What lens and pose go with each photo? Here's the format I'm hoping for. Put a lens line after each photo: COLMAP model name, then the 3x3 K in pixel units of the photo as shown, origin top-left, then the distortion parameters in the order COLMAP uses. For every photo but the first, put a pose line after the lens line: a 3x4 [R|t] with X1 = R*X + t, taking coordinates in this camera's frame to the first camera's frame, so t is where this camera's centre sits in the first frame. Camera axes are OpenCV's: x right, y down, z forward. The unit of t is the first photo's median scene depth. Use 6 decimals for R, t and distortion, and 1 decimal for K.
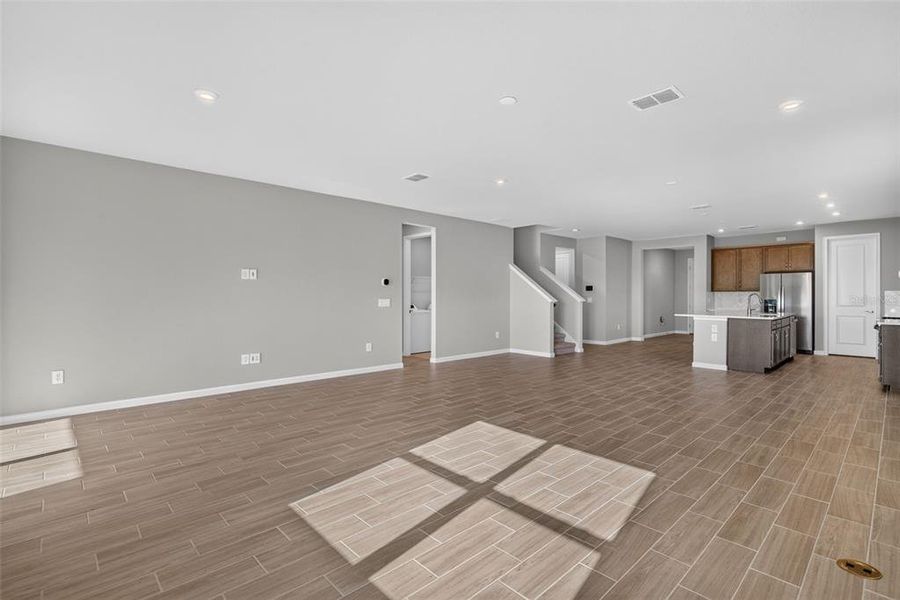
lens RADIAL K [[427.4, 0, 451.7], [0, 427.4, 294.9], [0, 0, 1]] dist [-0.001572, -0.000143]
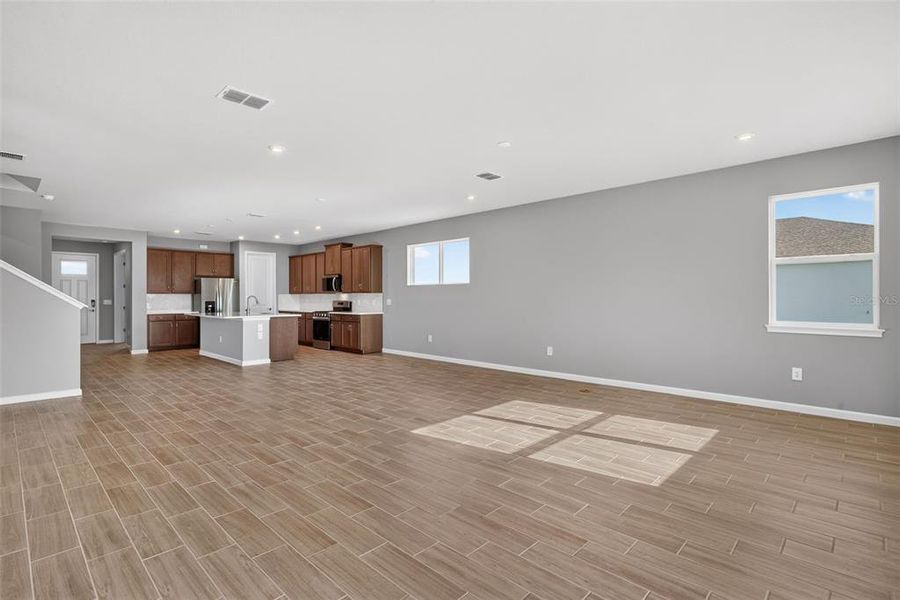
lens RADIAL K [[427.4, 0, 451.7], [0, 427.4, 294.9], [0, 0, 1]] dist [-0.001572, -0.000143]
pose [[-0.044912, 0.003316, 0.998985, -0.795537], [0.002226, 0.999992, -0.003219, -0.001399], [-0.998988, 0.002079, -0.044919, 0.858813]]
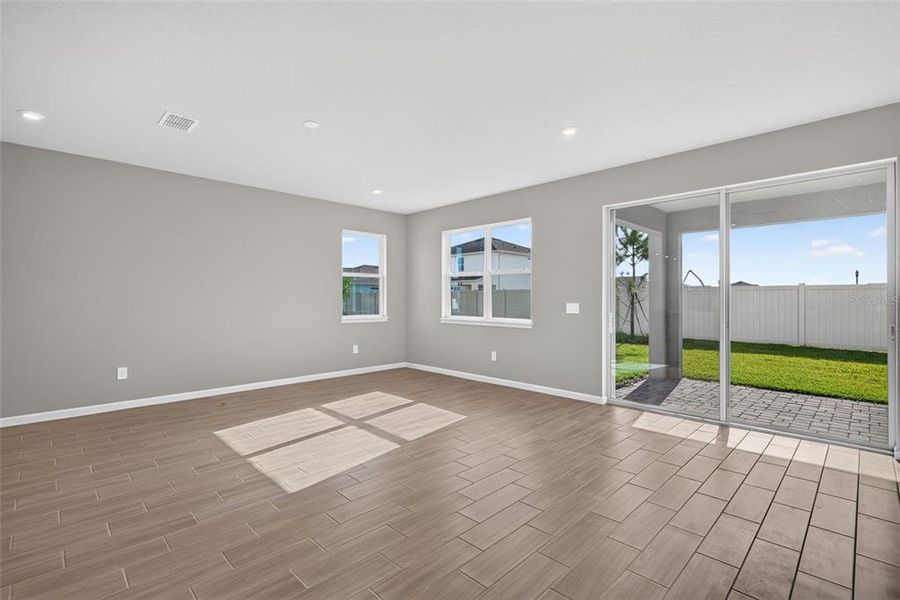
lens RADIAL K [[409.3, 0, 450.0], [0, 409.3, 300.0], [0, 0, 1]] dist [0.000304, 0.000391]
pose [[-0.999890, -0.002042, -0.014690, -0.149564], [-0.002062, 0.999997, 0.001302, 0.004219], [0.014688, 0.001332, -0.999891, 1.461909]]
